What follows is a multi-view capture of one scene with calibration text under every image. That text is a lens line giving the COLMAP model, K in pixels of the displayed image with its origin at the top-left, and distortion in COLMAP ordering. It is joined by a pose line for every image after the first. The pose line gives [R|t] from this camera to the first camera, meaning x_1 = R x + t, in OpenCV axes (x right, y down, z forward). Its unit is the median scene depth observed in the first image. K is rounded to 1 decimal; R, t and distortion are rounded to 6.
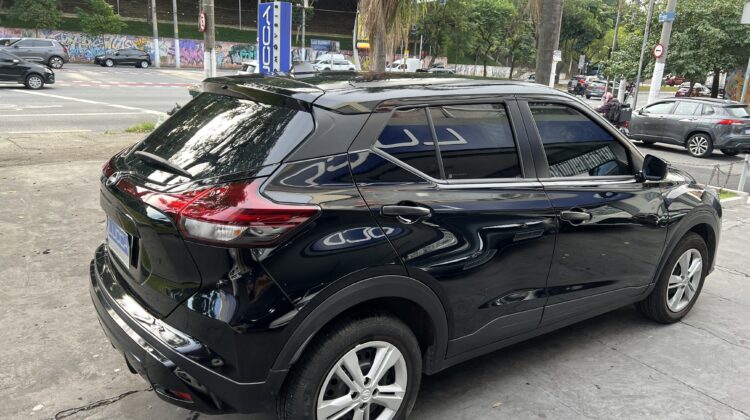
lens RADIAL K [[555.7, 0, 375.0], [0, 555.7, 210.0], [0, 0, 1]] dist [0.033148, -0.041865]
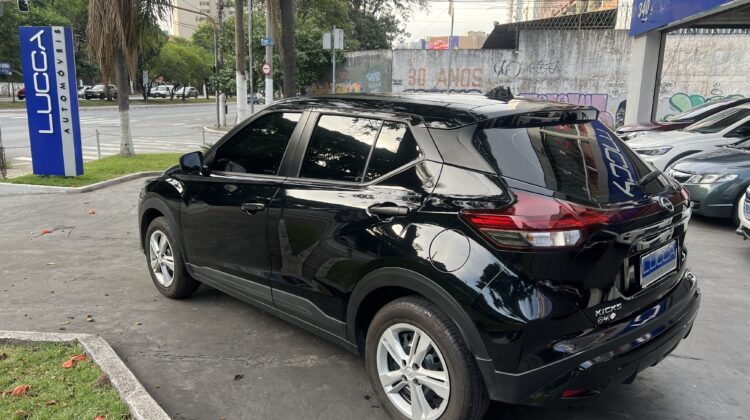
lens RADIAL K [[555.7, 0, 375.0], [0, 555.7, 210.0], [0, 0, 1]] dist [0.033148, -0.041865]
pose [[0.717327, -0.173993, 0.674661, -0.193241], [0.188364, 0.980688, 0.052641, -0.004946], [-0.670791, 0.089321, 0.736248, -0.017913]]
